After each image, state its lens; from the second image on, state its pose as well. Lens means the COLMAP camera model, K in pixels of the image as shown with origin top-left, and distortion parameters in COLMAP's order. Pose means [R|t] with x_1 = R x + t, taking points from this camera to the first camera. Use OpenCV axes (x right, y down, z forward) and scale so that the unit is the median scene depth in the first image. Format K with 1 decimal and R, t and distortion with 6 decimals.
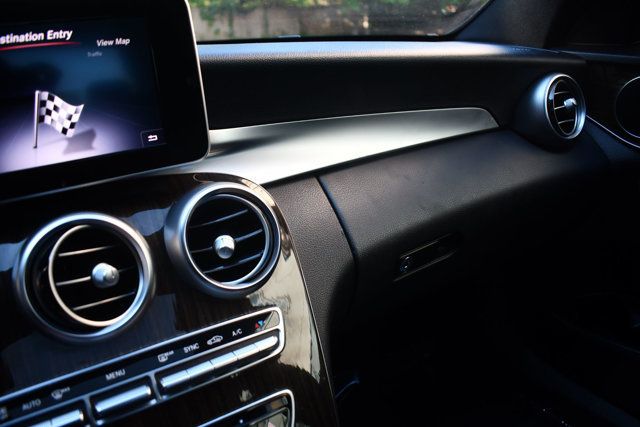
lens RADIAL K [[494.1, 0, 320.0], [0, 494.1, 213.5], [0, 0, 1]] dist [-0.115131, 0.029562]
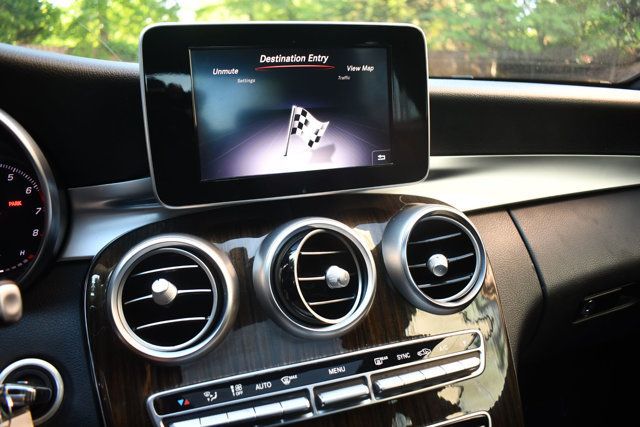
lens RADIAL K [[494.1, 0, 320.0], [0, 494.1, 213.5], [0, 0, 1]] dist [-0.115131, 0.029562]
pose [[0.969499, 0.093226, -0.226672, -0.230892], [-0.110798, 0.991646, -0.066048, 0.060461], [0.218621, 0.089148, 0.971729, -0.093726]]
